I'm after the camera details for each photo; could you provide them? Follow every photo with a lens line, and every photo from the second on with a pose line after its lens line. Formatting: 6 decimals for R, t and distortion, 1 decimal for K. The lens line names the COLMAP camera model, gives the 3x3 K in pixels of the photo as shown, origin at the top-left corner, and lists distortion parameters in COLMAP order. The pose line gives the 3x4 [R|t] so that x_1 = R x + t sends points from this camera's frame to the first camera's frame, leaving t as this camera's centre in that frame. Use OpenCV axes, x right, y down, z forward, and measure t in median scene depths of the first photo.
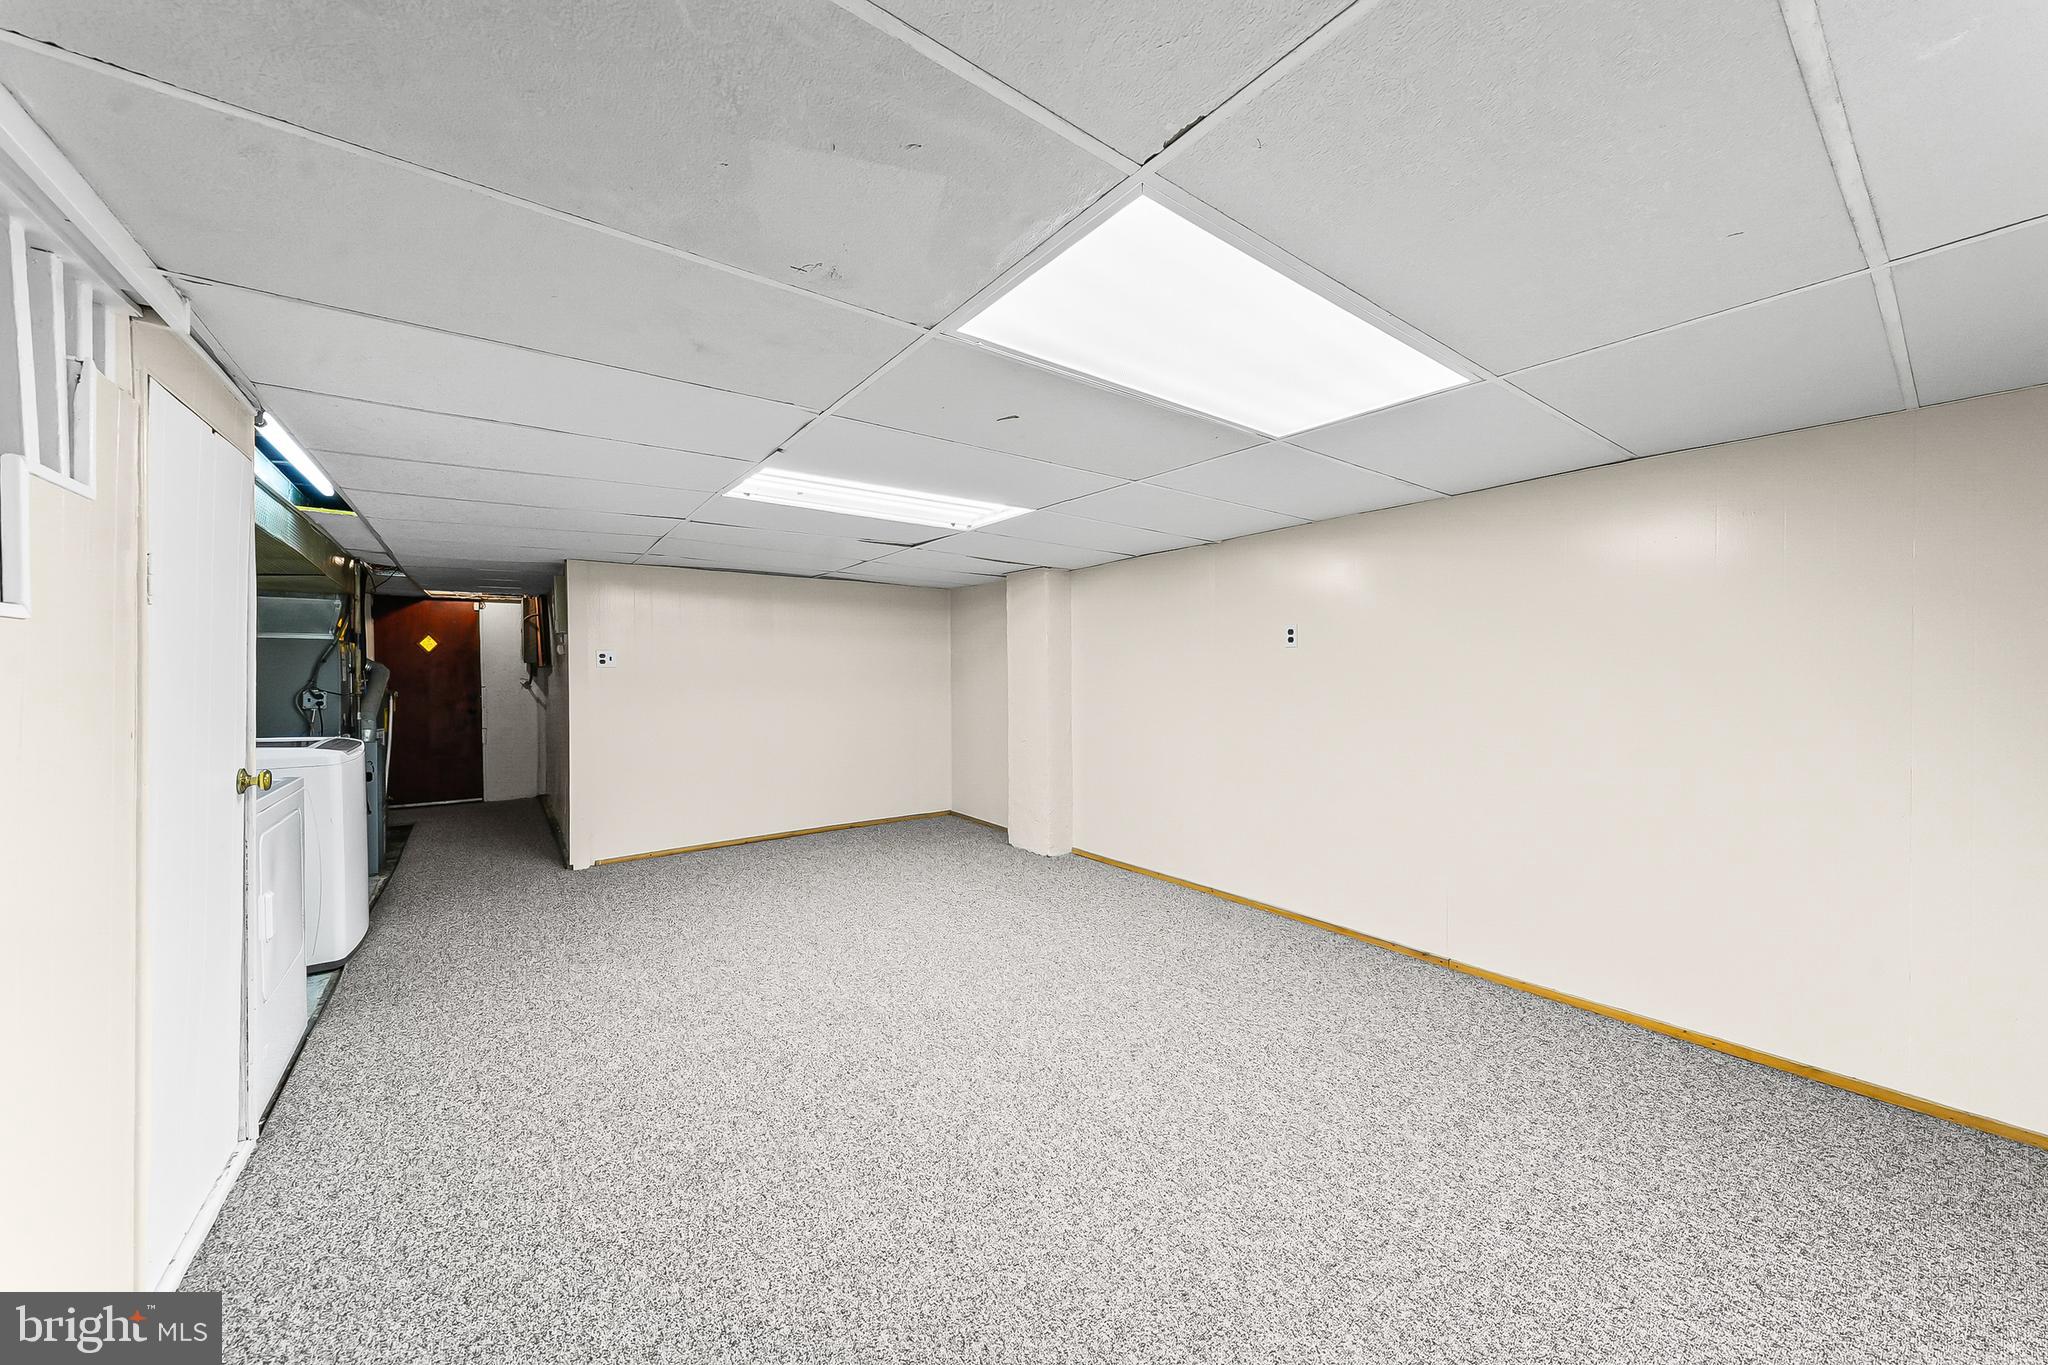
lens RADIAL K [[719.4, 0, 1014.2], [0, 719.4, 679.8], [0, 0, 1]] dist [-0.010257, 0.000108]
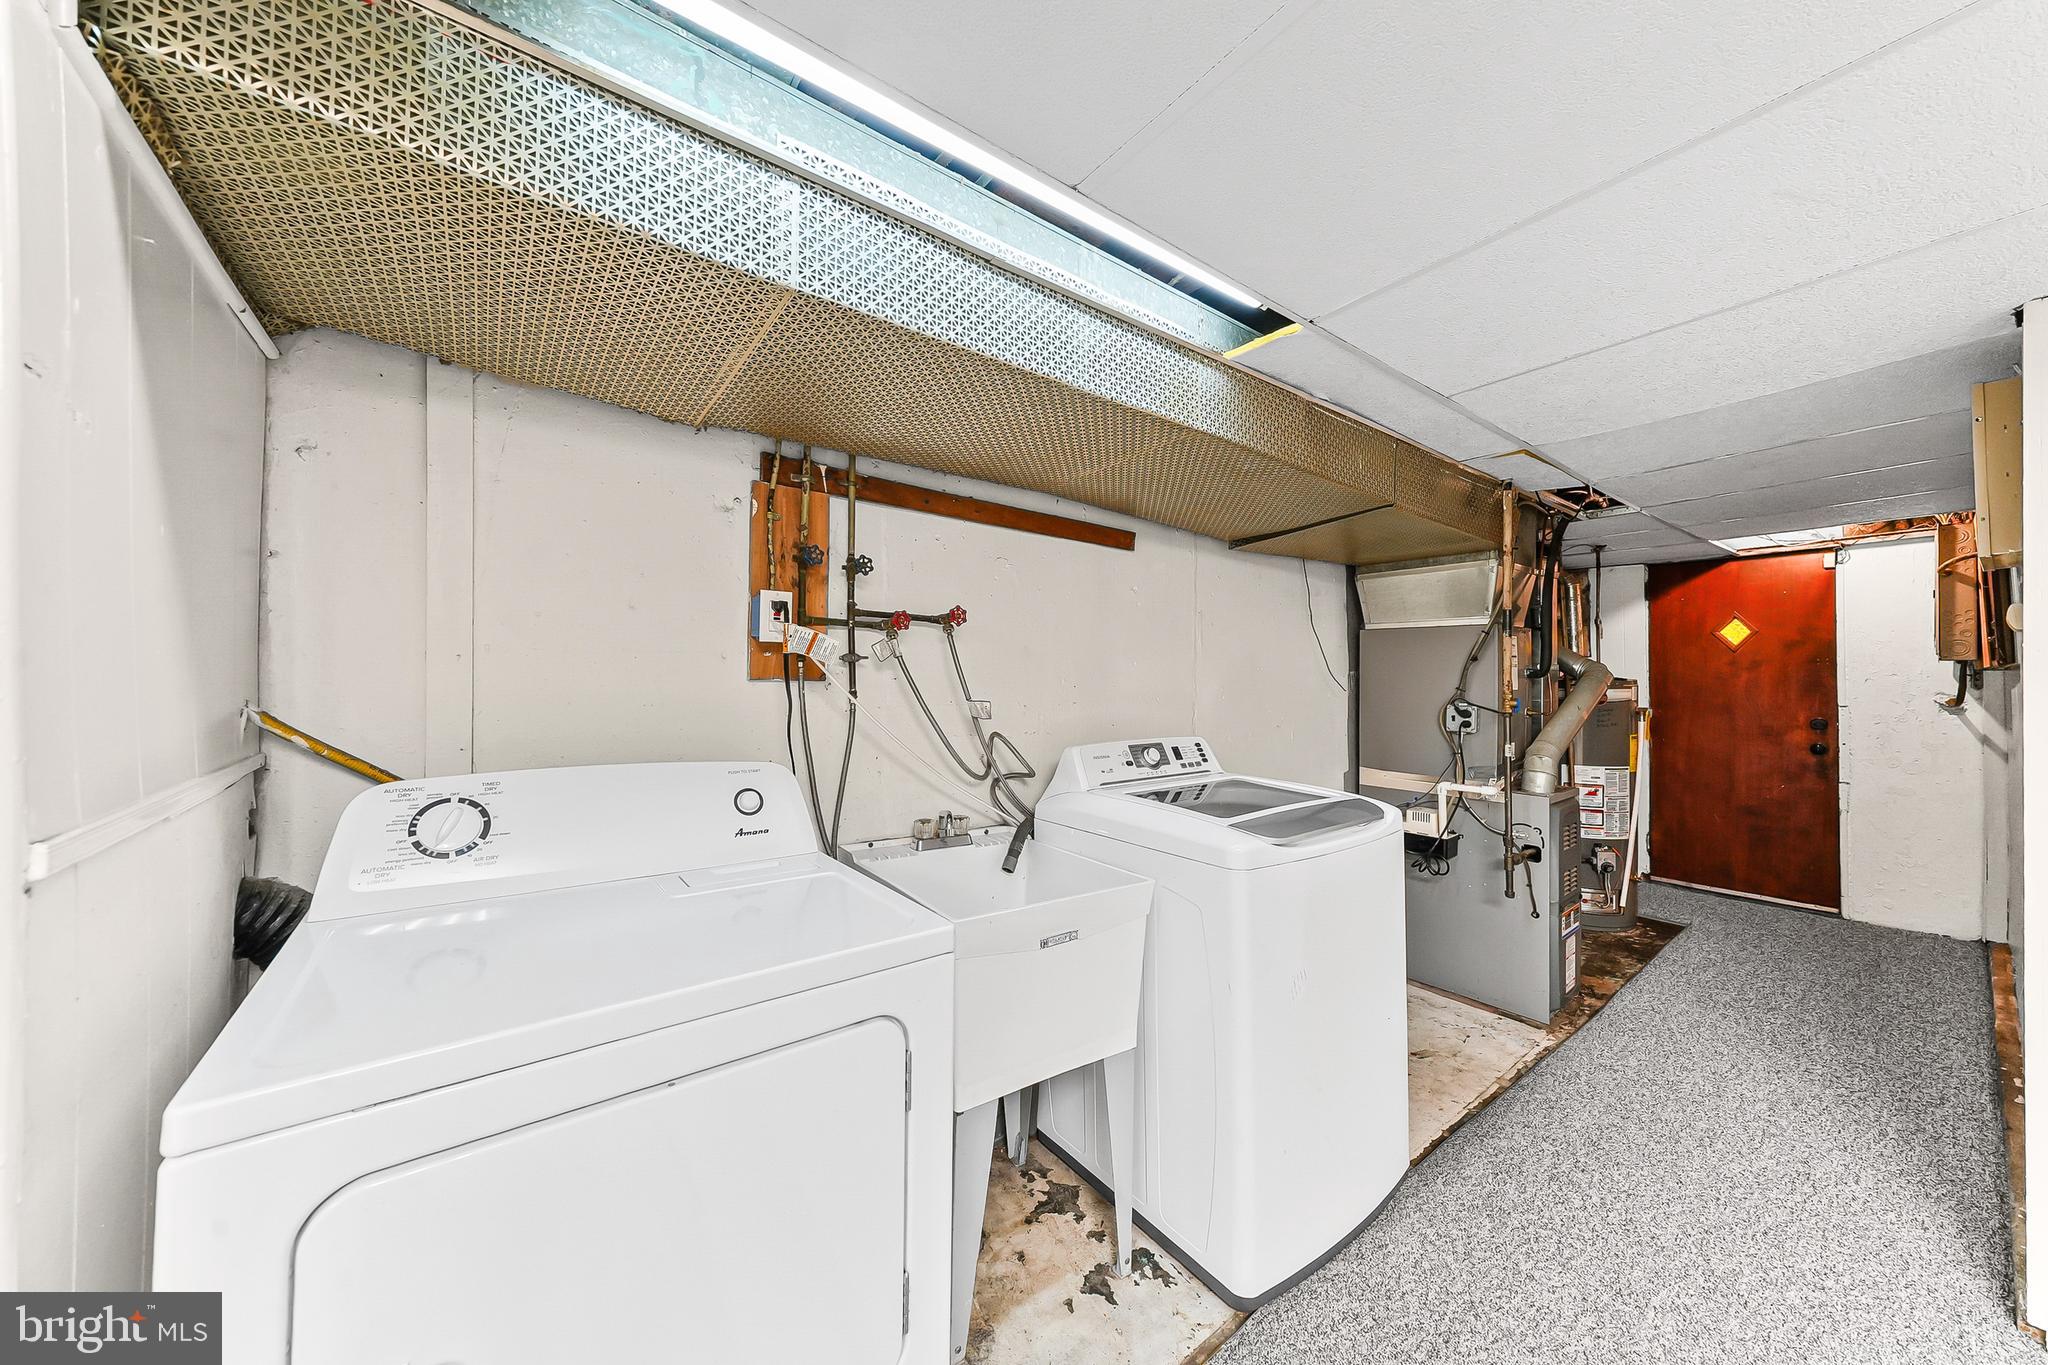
lens RADIAL K [[719.4, 0, 1014.1], [0, 719.4, 683.0], [0, 0, 1]] dist [-0.010257, 0.000108]
pose [[0.008861, 0.004619, -0.999950, -0.213979], [-0.015505, 0.999870, 0.004481, -0.000467], [0.999841, 0.015464, 0.008931, 0.375835]]
